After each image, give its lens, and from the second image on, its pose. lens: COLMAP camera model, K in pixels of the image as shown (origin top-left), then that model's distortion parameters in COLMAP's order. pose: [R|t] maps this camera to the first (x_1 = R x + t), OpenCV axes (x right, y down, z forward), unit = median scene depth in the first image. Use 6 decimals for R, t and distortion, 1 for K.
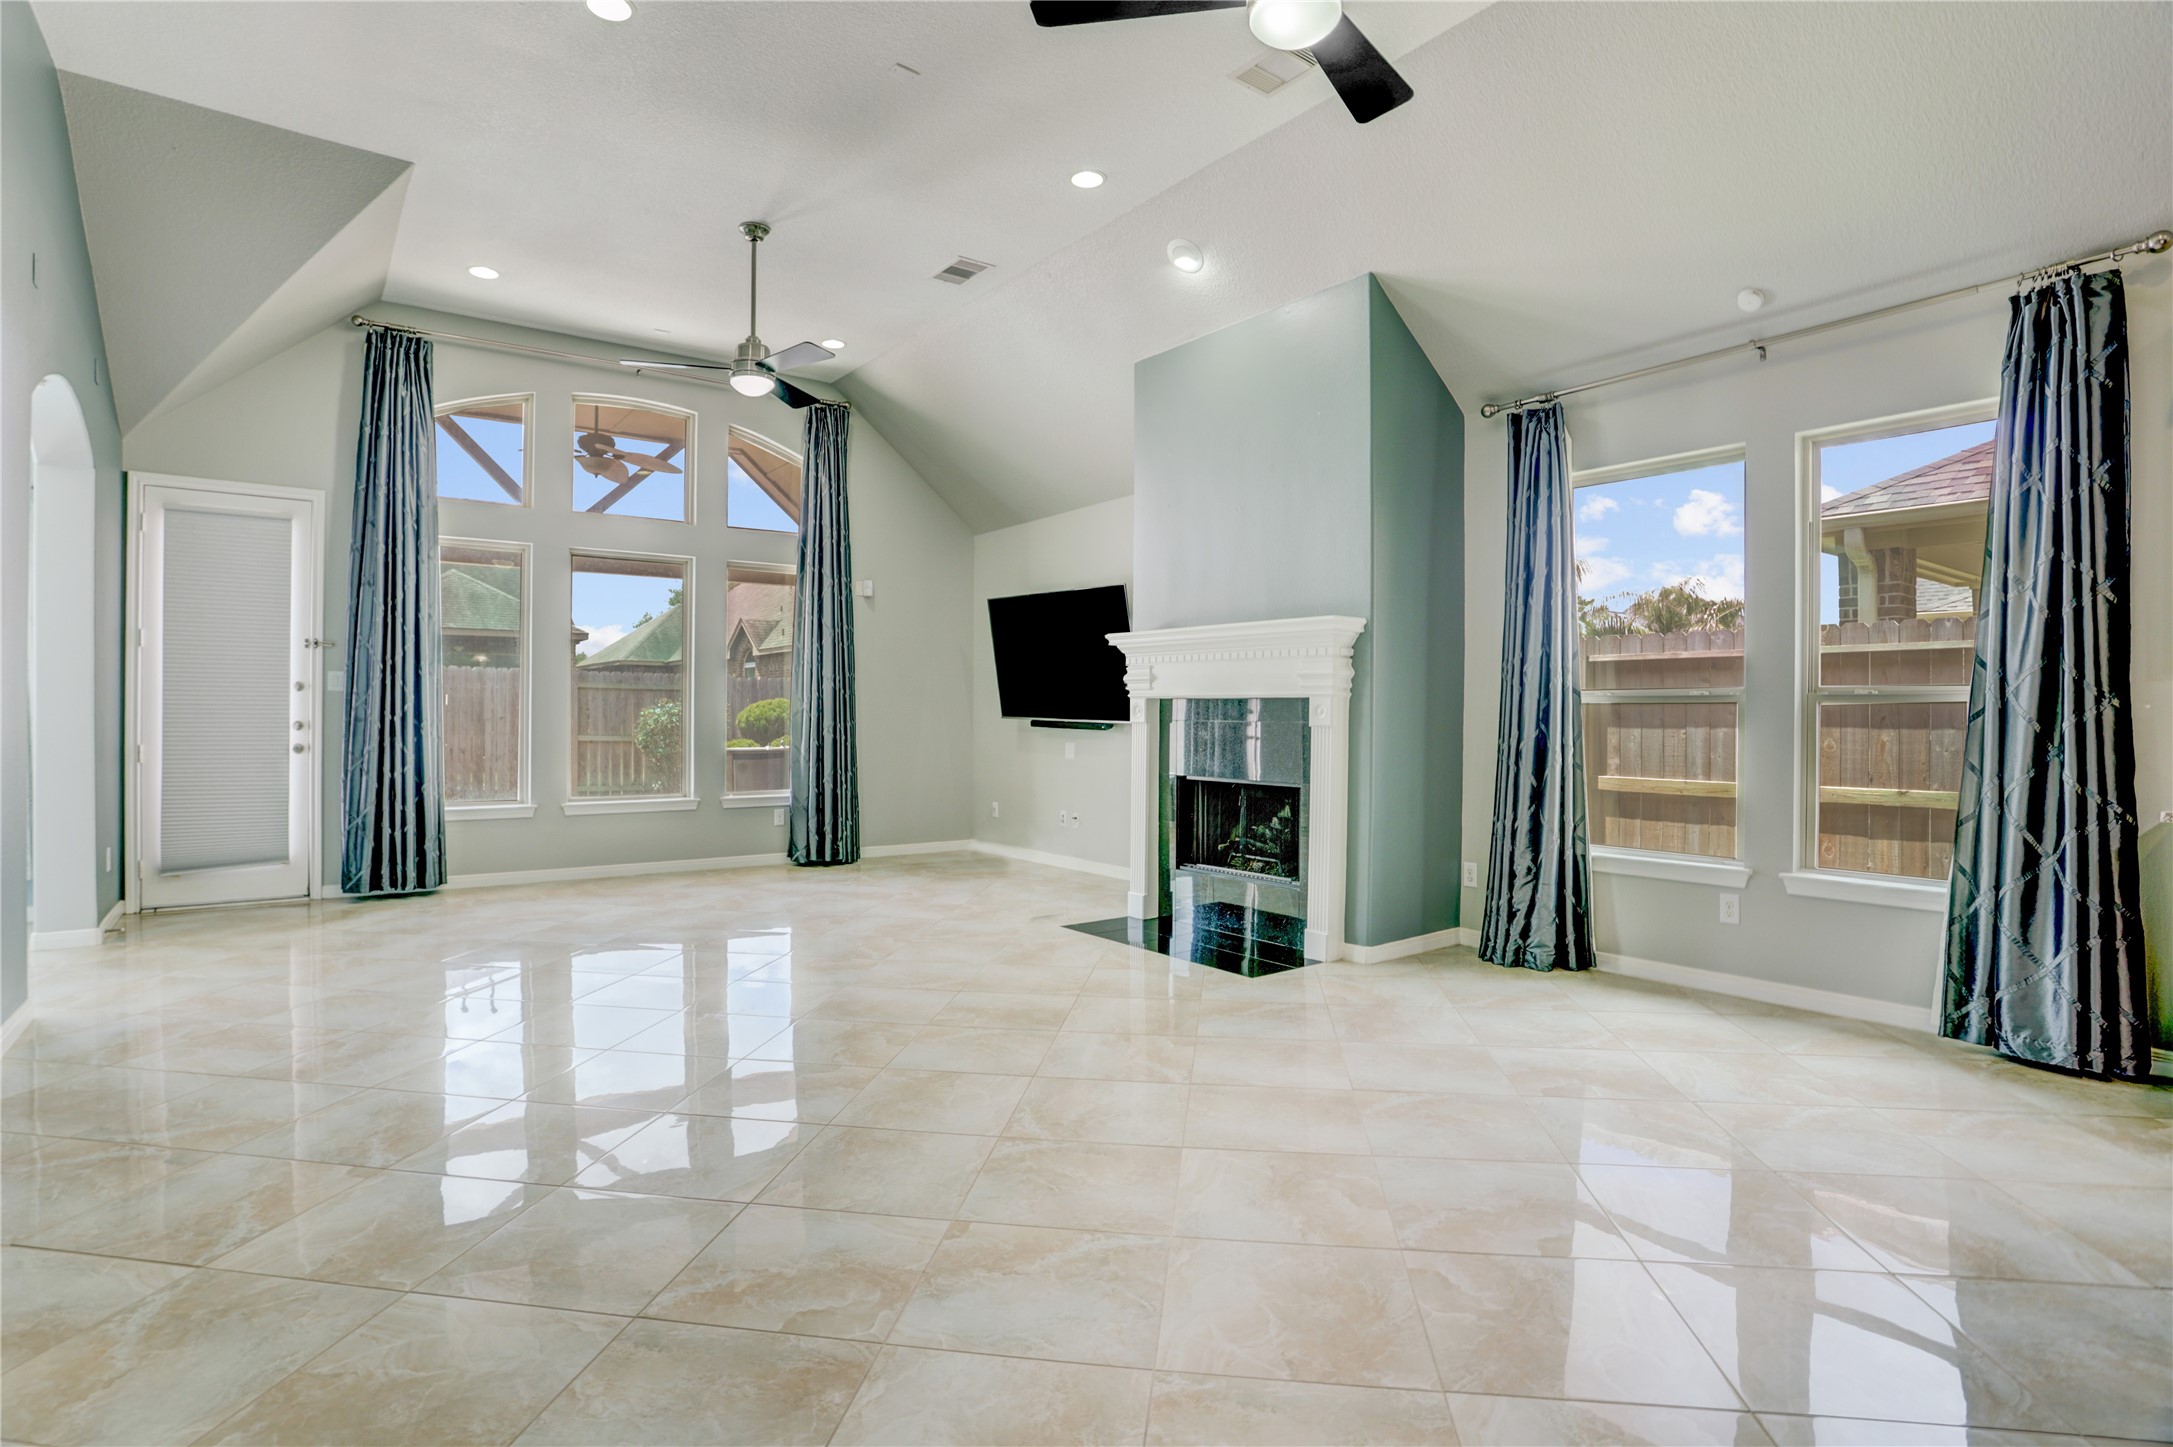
lens RADIAL K [[1086.5, 0, 1081.7], [0, 1086.5, 708.7], [0, 0, 1]] dist [-0.073732, 0.034331]
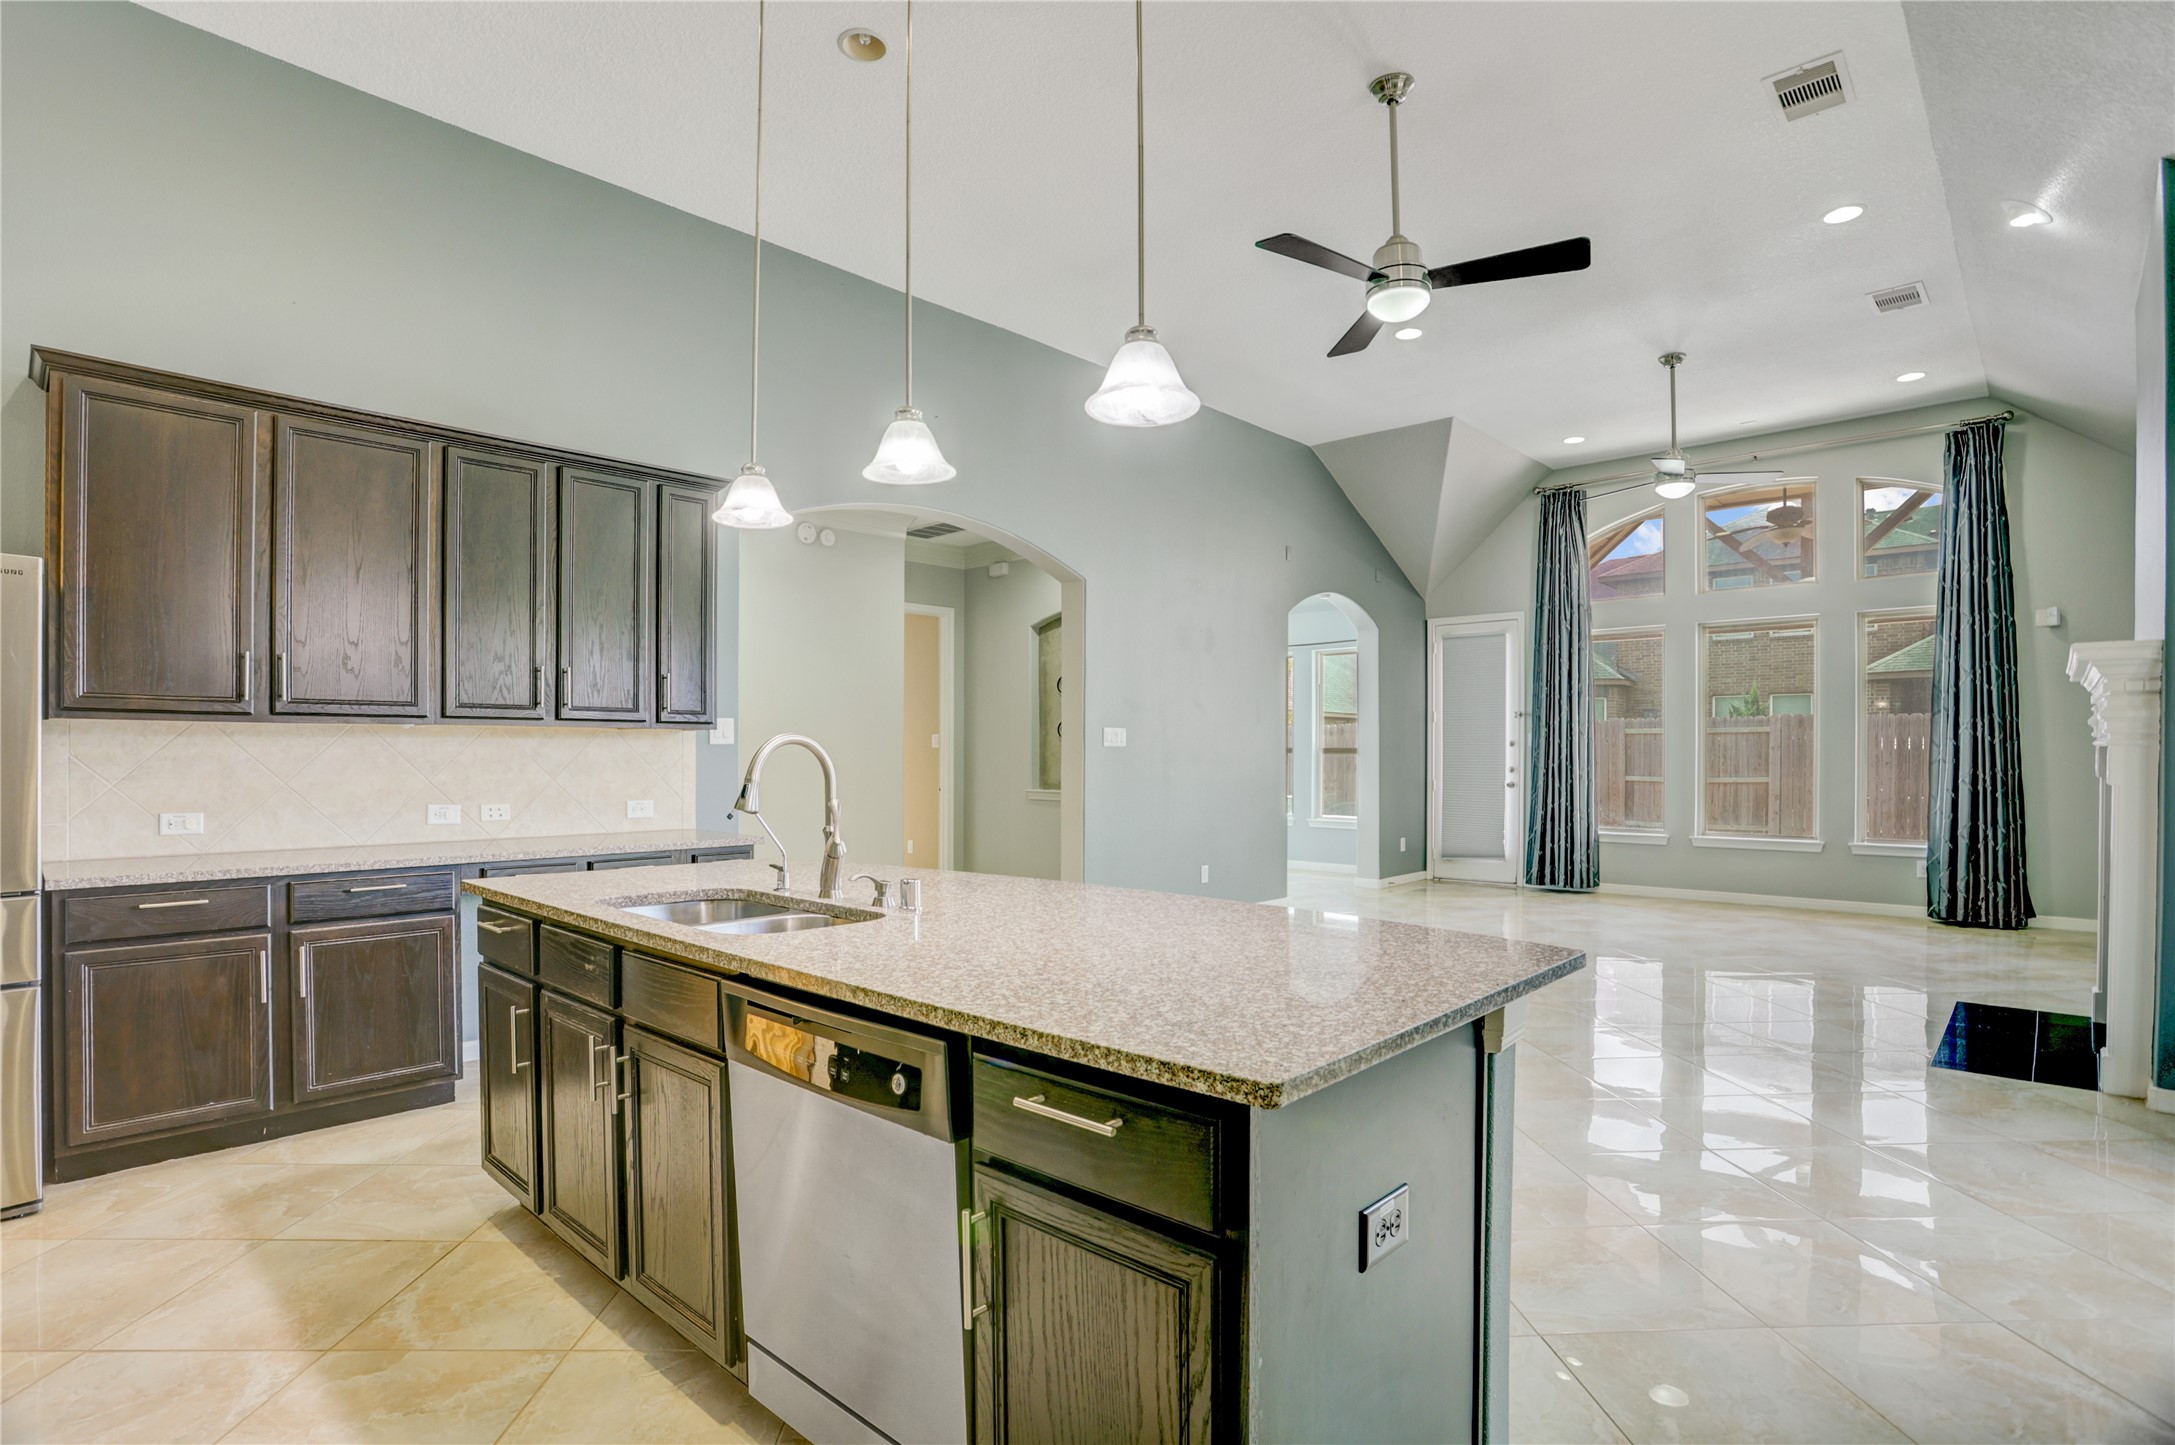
lens RADIAL K [[1061.9, 0, 1083.1], [0, 1061.9, 731.6], [0, 0, 1]] dist [-0.069571, 0.031673]
pose [[0.184270, -0.025032, -0.982557, 0.707072], [0.006033, 0.999686, -0.024337, -0.006172], [0.982857, -0.001443, 0.184363, 0.135854]]
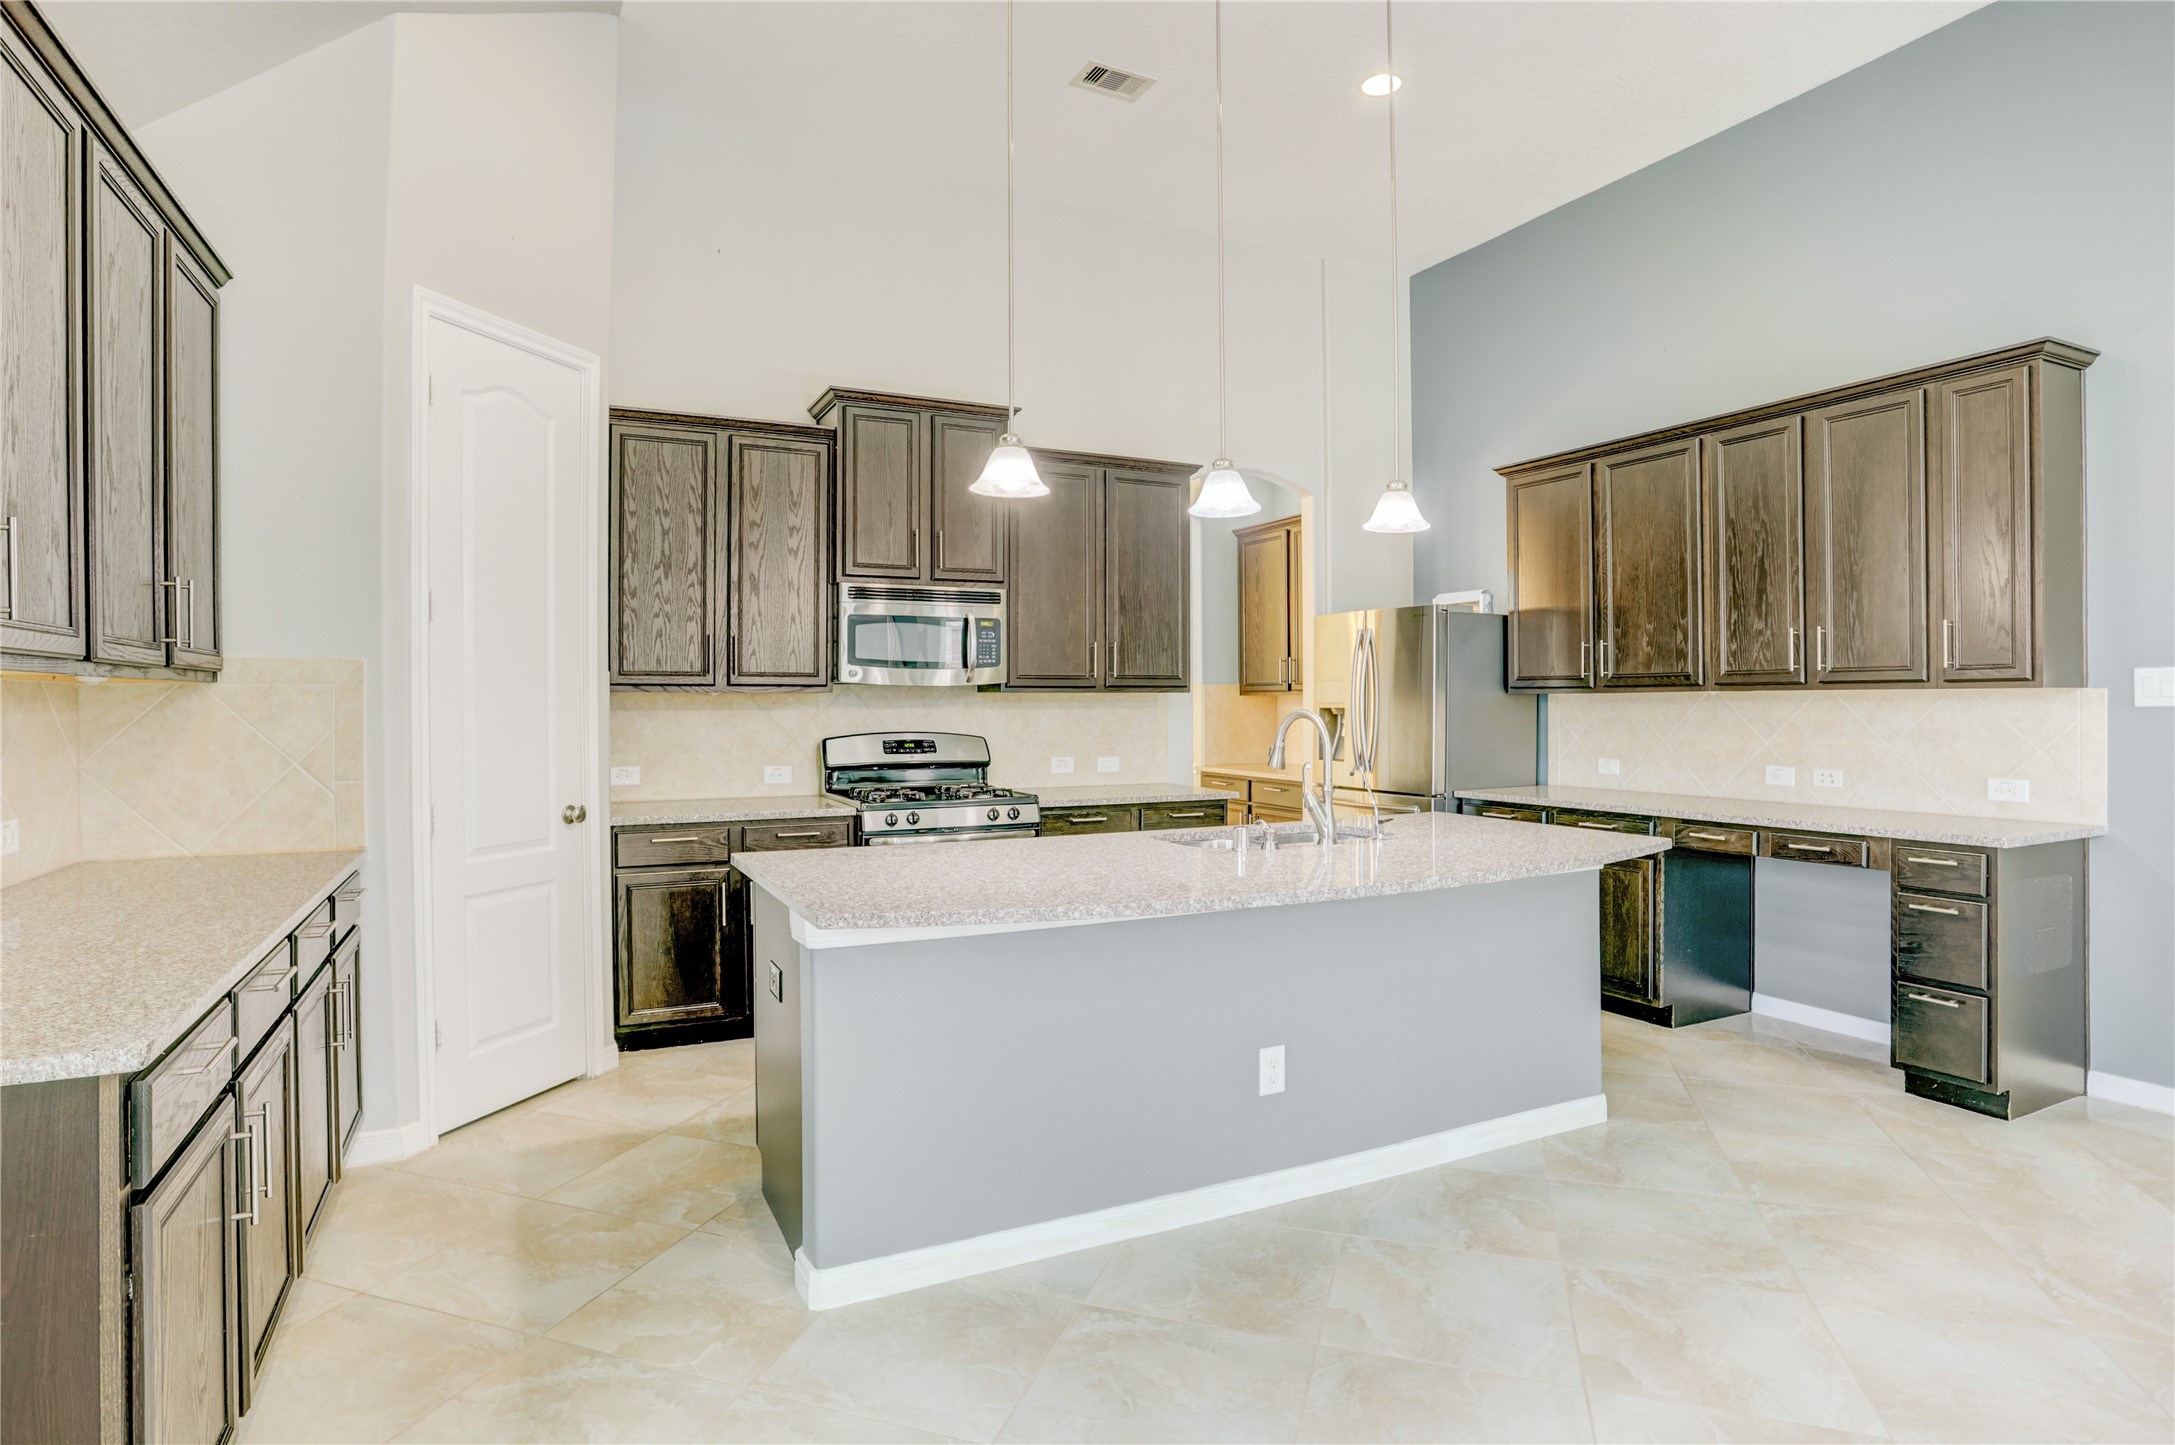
lens RADIAL K [[1134.5, 0, 1080.1], [0, 1134.5, 707.5], [0, 0, 1]] dist [-0.077801, 0.033929]
pose [[-0.983186, 0.001346, 0.182600, 0.290346], [0.001189, 0.999999, -0.000967, -0.017979], [-0.182601, -0.000733, -0.983187, 0.690189]]
